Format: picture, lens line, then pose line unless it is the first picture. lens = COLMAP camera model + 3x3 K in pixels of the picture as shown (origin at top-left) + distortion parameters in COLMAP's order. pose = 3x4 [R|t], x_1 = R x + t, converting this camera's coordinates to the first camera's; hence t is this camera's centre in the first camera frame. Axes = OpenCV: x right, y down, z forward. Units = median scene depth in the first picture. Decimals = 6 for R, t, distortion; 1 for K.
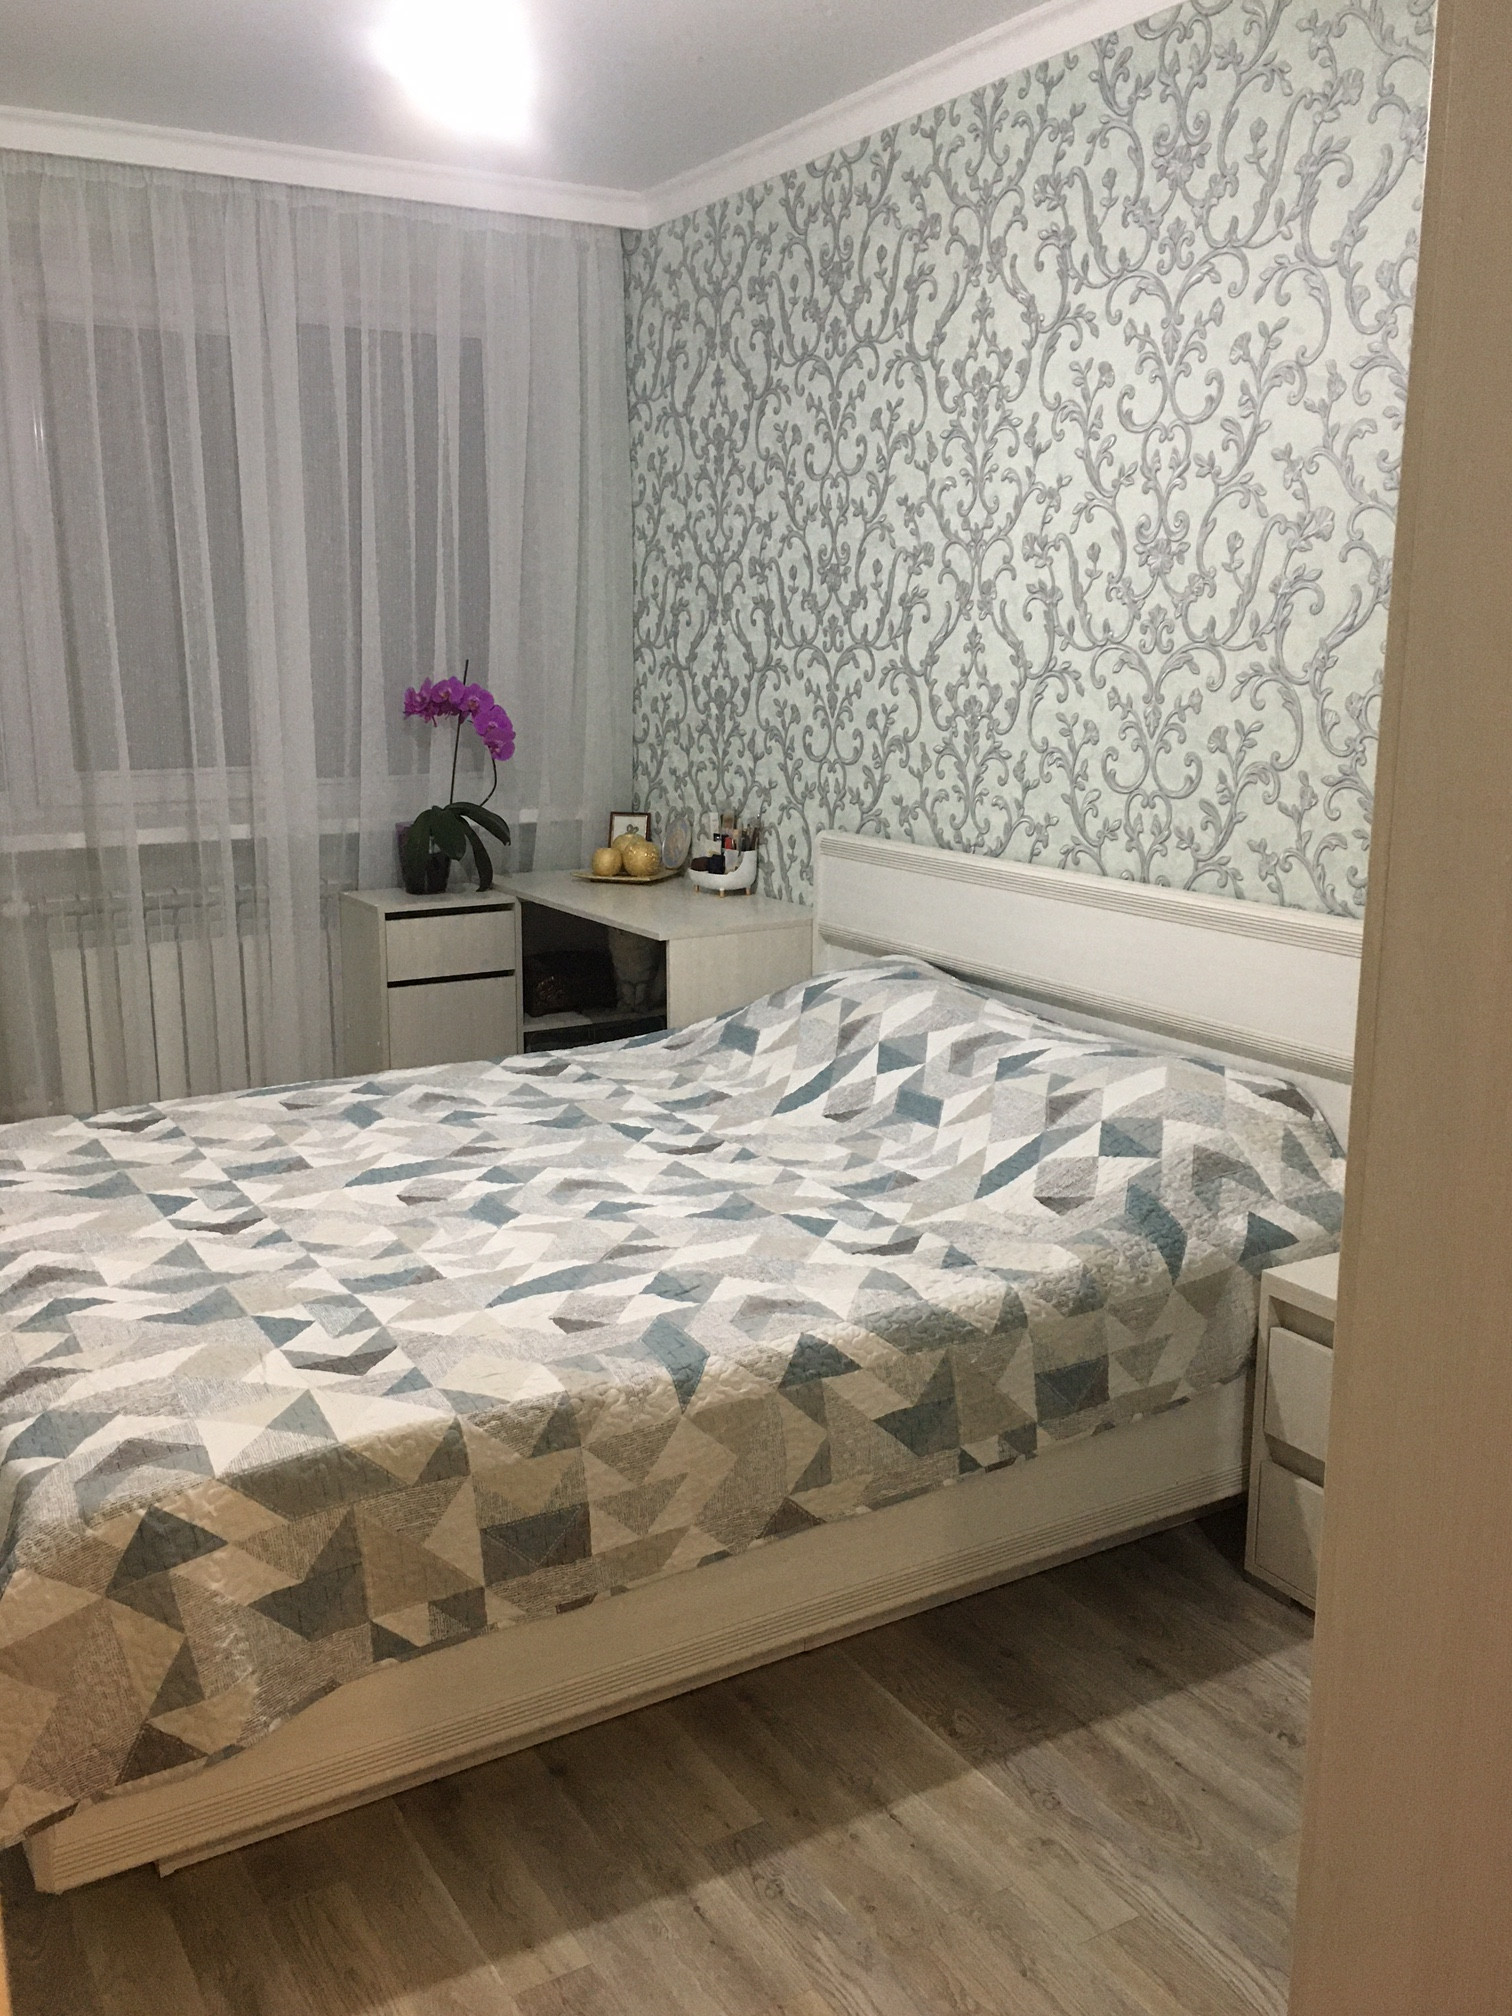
lens RADIAL K [[1775.2, 0, 708.8], [0, 1775.2, 938.6], [0, 0, 1]] dist [0.124402, -0.052600]
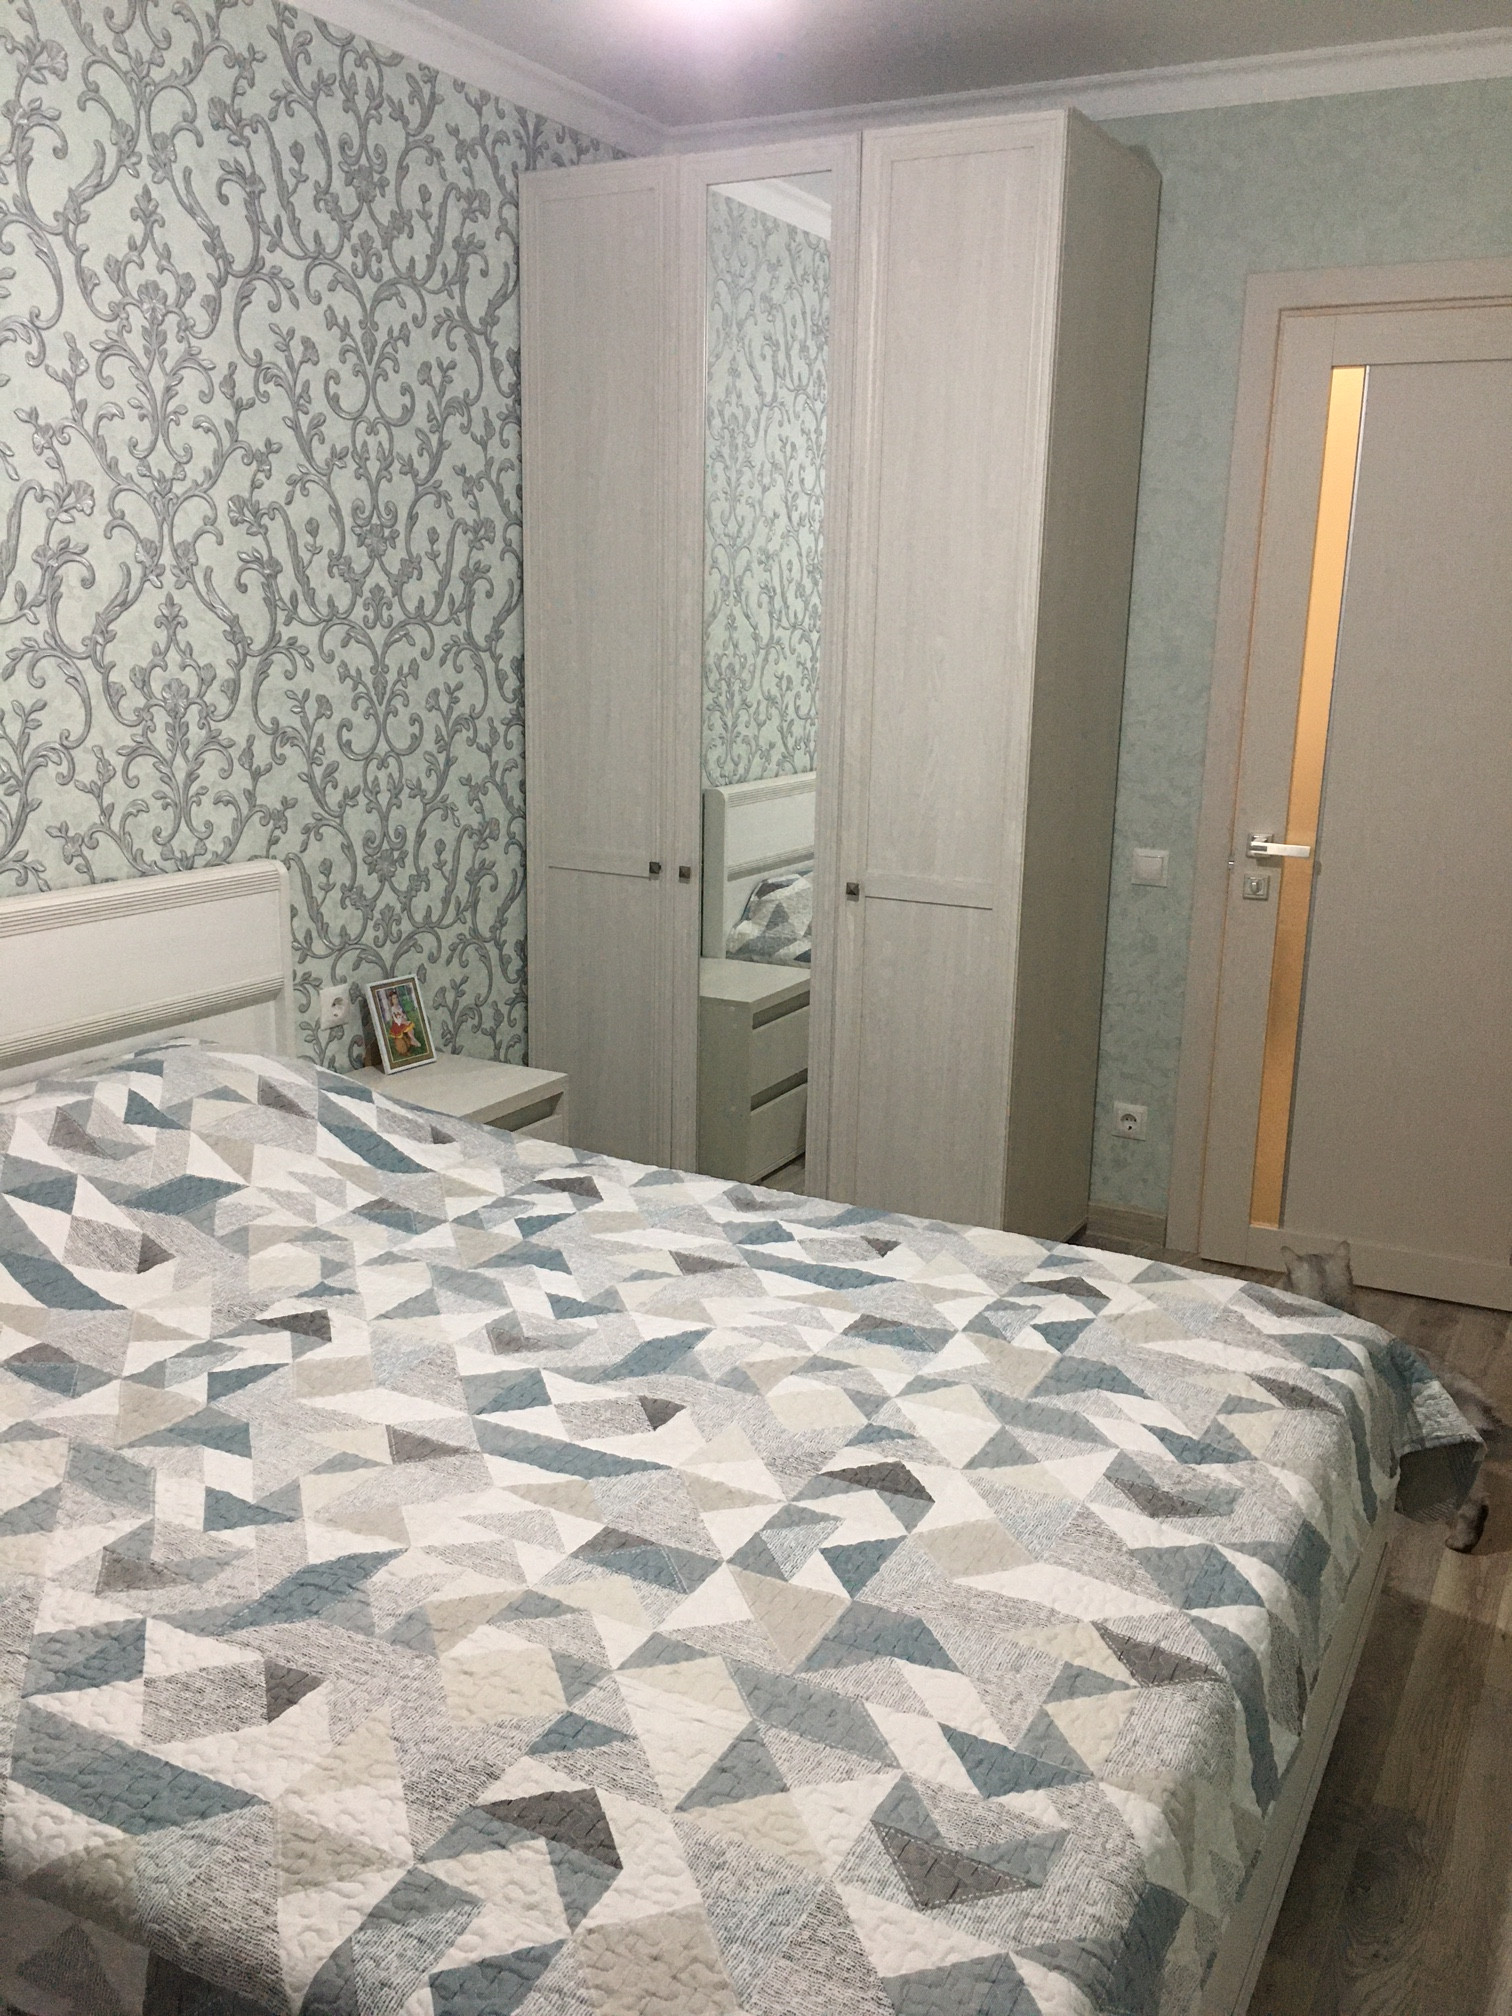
lens RADIAL K [[1730.3, 0, 761.6], [0, 1730.3, 994.4], [0, 0, 1]] dist [0.055070, -0.074371]
pose [[-0.534539, -0.184220, 0.824822, -0.746114], [0.132166, 0.945726, 0.296875, -0.216792], [-0.834745, 0.267705, -0.481180, 1.287681]]
